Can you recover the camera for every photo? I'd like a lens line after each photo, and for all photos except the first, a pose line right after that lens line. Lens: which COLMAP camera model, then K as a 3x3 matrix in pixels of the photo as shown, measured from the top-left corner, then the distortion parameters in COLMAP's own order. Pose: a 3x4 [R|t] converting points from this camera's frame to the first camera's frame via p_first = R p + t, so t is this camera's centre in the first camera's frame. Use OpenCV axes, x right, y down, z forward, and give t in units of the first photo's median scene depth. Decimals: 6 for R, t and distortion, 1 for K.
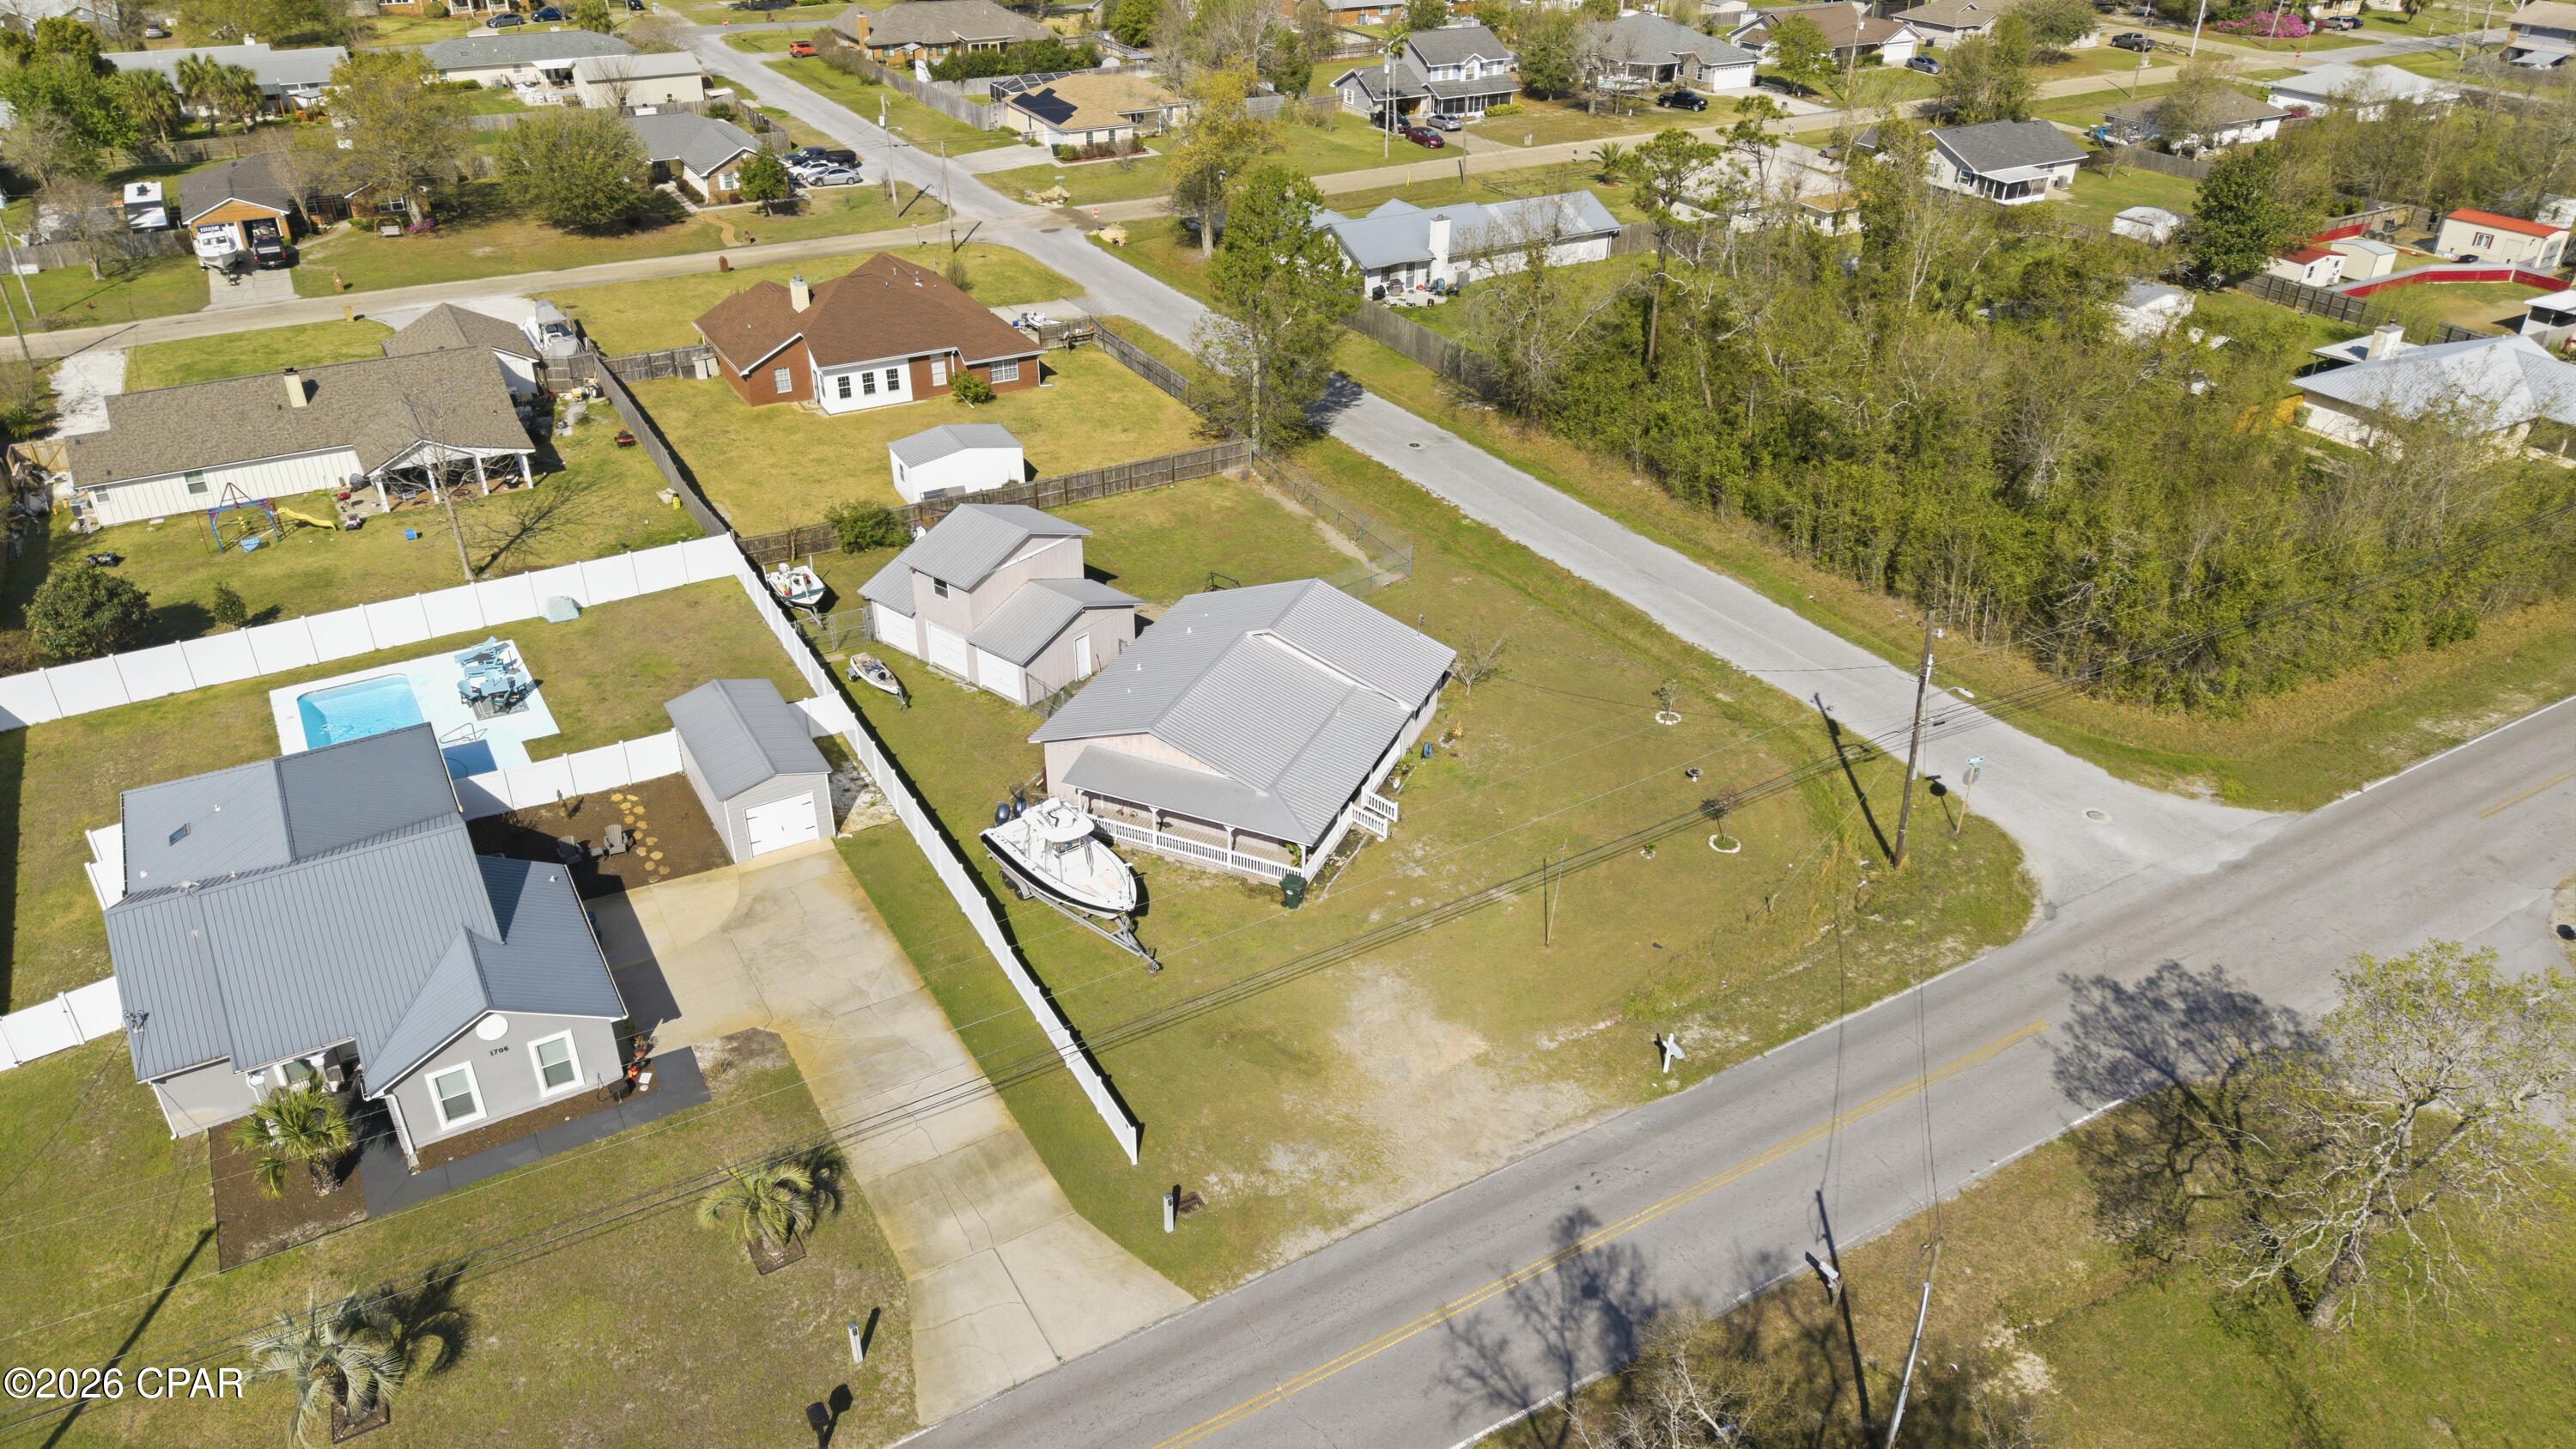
lens RADIAL K [[1719.5, 0, 1280.6], [0, 1719.5, 726.2], [0, 0, 1]] dist [0.028629, -0.000792]
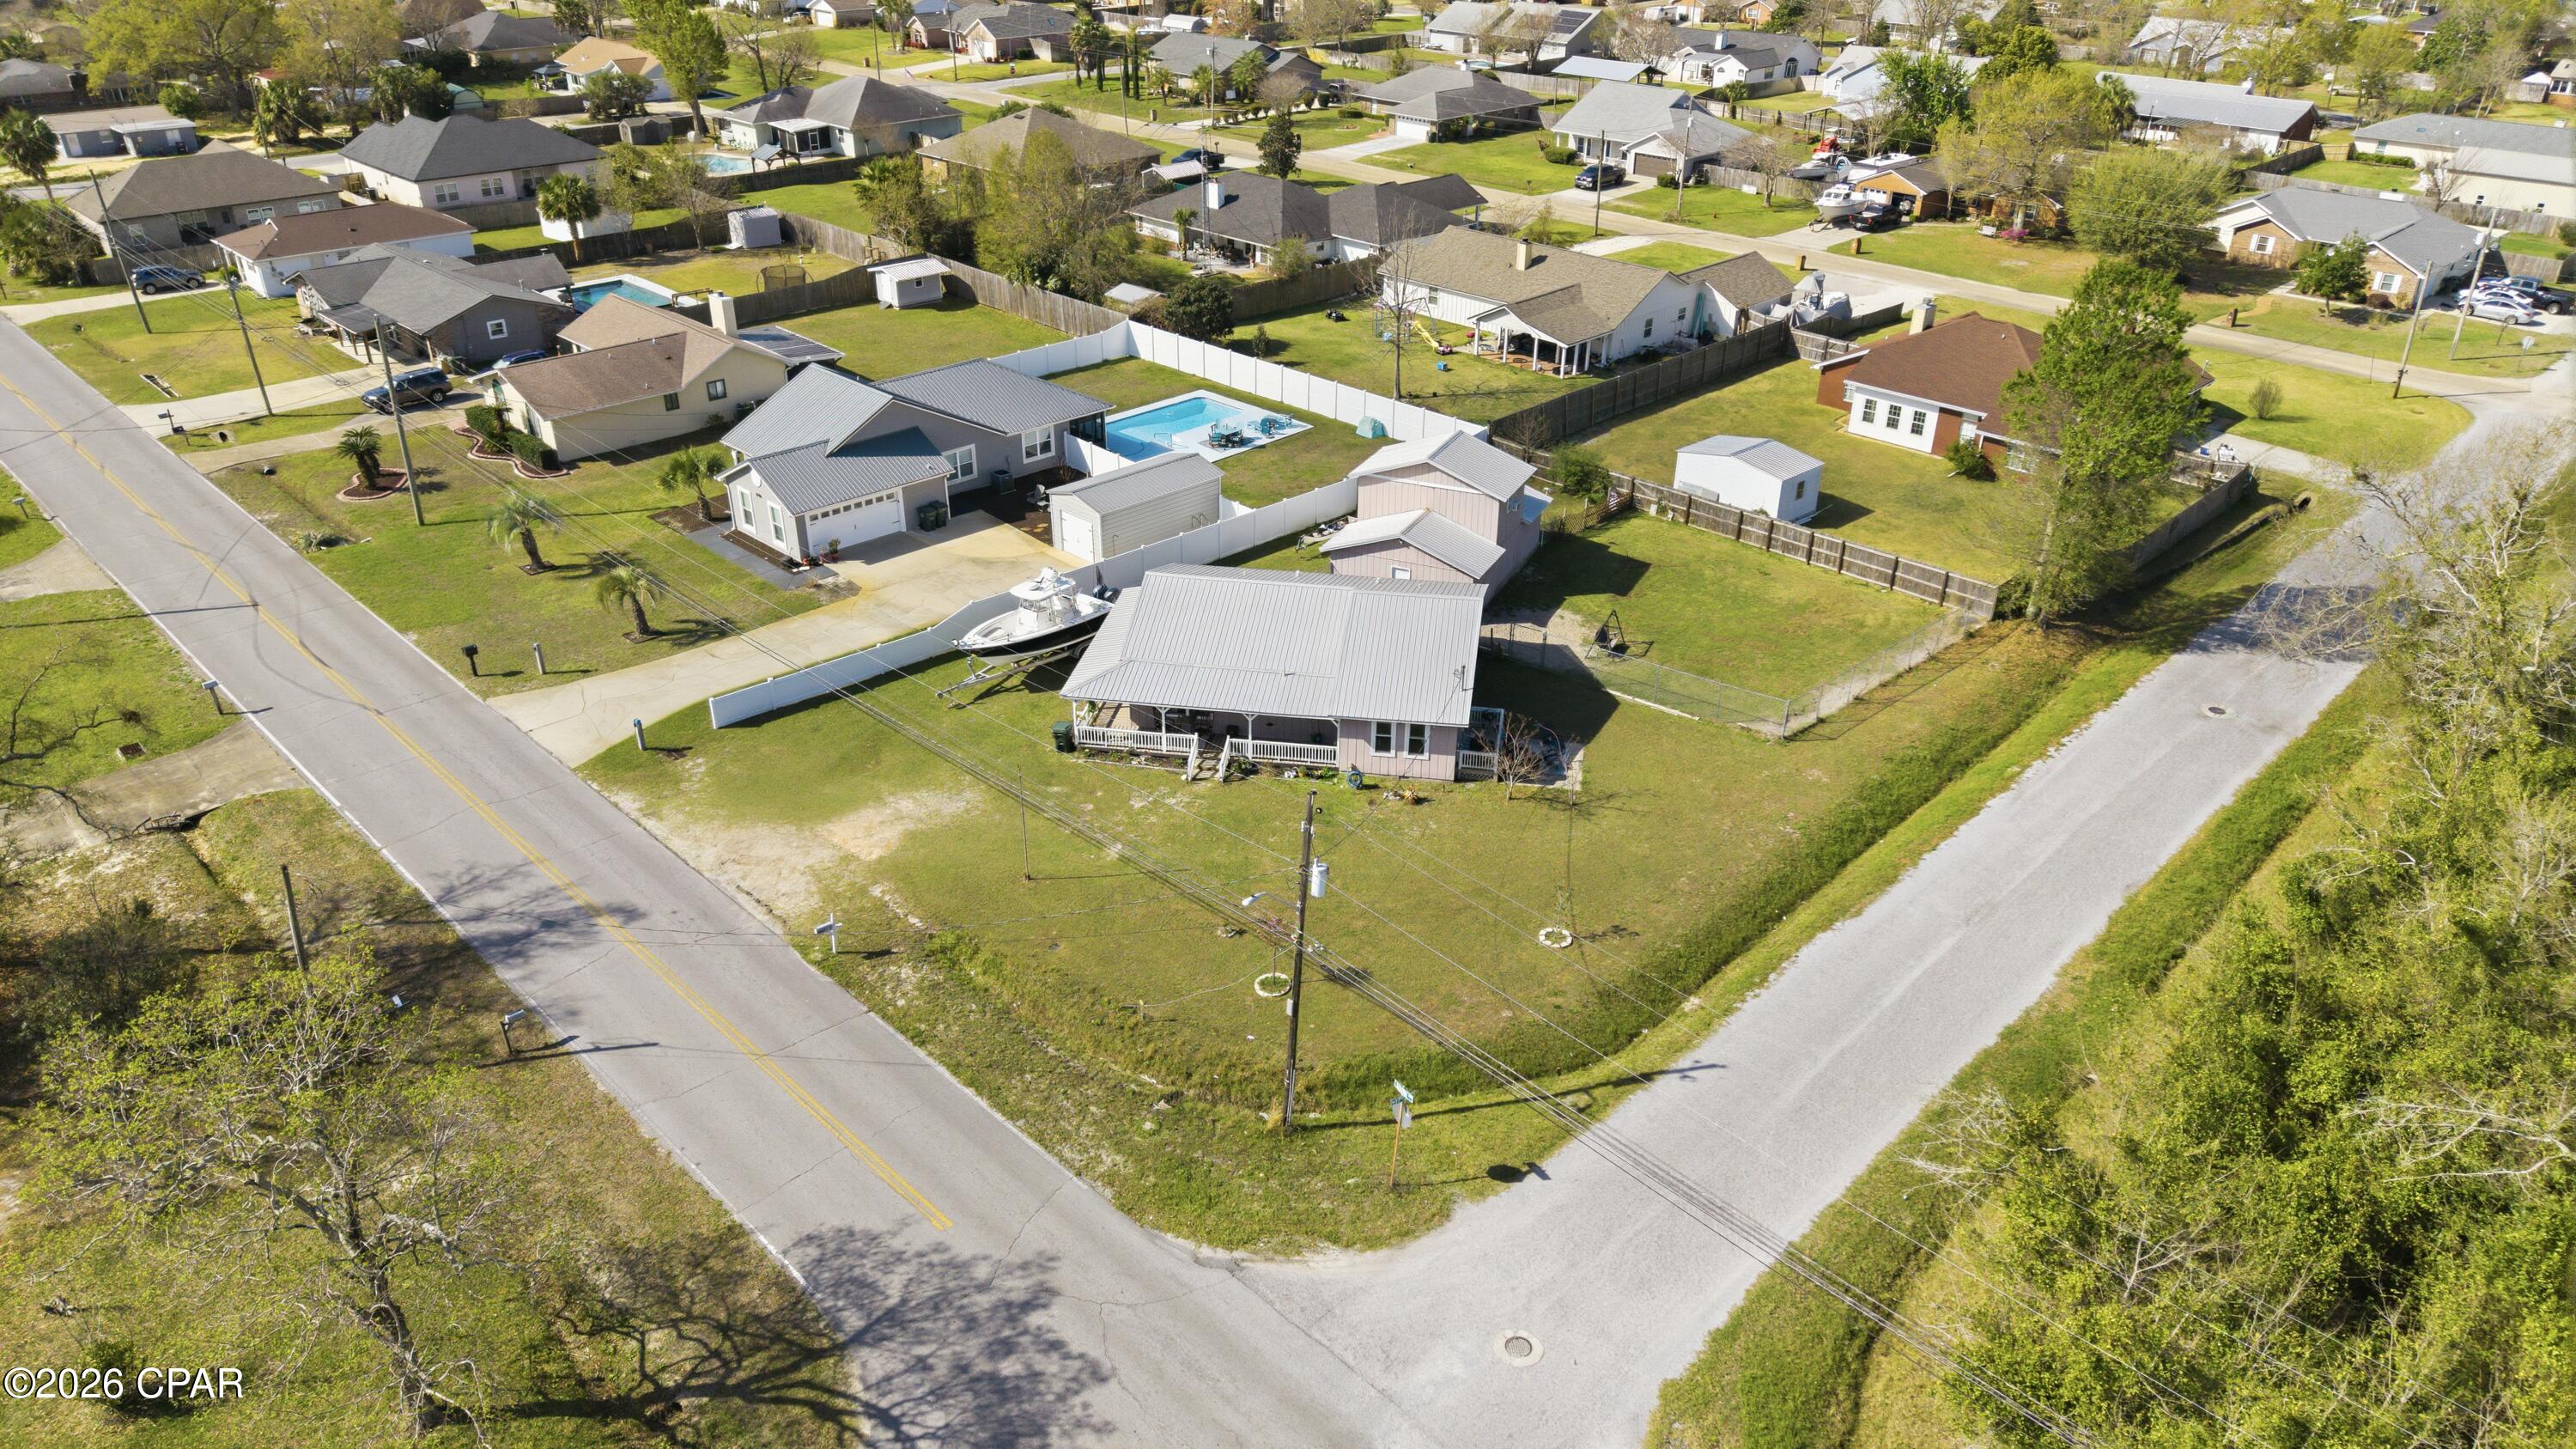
lens RADIAL K [[1719.5, 0, 1280.6], [0, 1719.5, 726.2], [0, 0, 1]] dist [0.028629, -0.000792]
pose [[0.245011, 0.451531, -0.857956, 0.892026], [-0.494632, 0.819313, 0.289939, -0.268275], [0.833852, 0.353335, 0.424083, 0.611388]]
